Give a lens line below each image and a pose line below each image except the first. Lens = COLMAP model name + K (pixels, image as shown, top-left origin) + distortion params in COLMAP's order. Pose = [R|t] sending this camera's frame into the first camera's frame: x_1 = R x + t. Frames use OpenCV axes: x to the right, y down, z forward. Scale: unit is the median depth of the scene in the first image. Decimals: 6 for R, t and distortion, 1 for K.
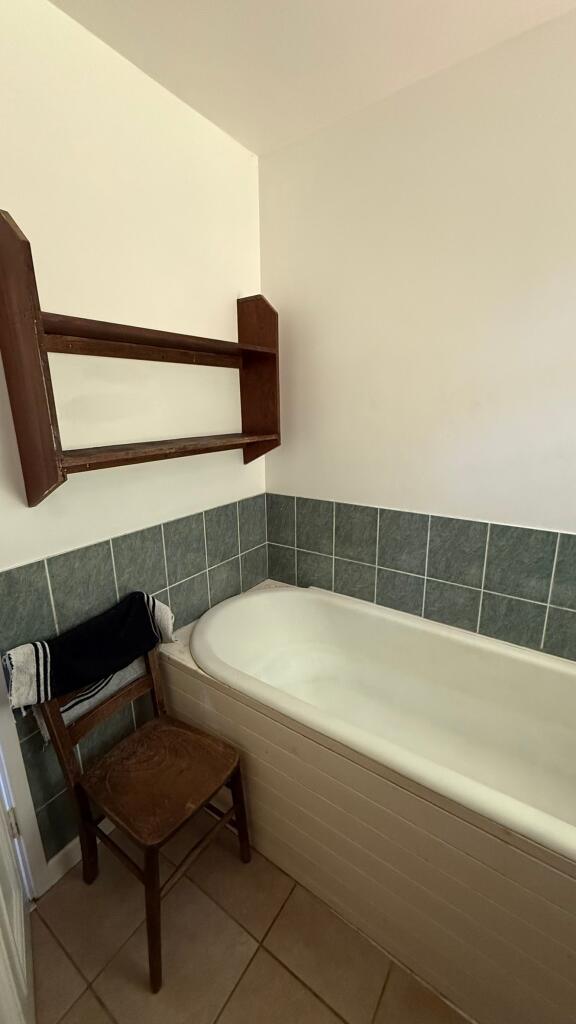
lens RADIAL K [[403.7, 0, 287.8], [0, 403.7, 510.8], [0, 0, 1]] dist [-0.001458, 0.000185]
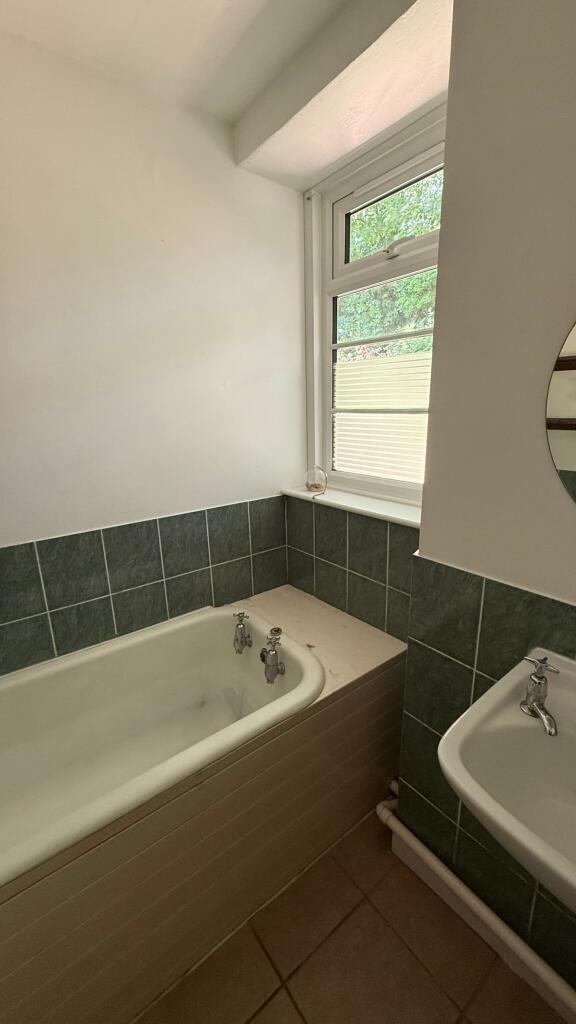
lens RADIAL K [[403.7, 0, 286.7], [0, 403.7, 509.7], [0, 0, 1]] dist [-0.001458, 0.000185]
pose [[0.309961, -0.233053, 0.921743, -0.167378], [0.265045, 0.952238, 0.151635, -0.027618], [-0.913058, 0.197303, 0.356926, 0.116000]]
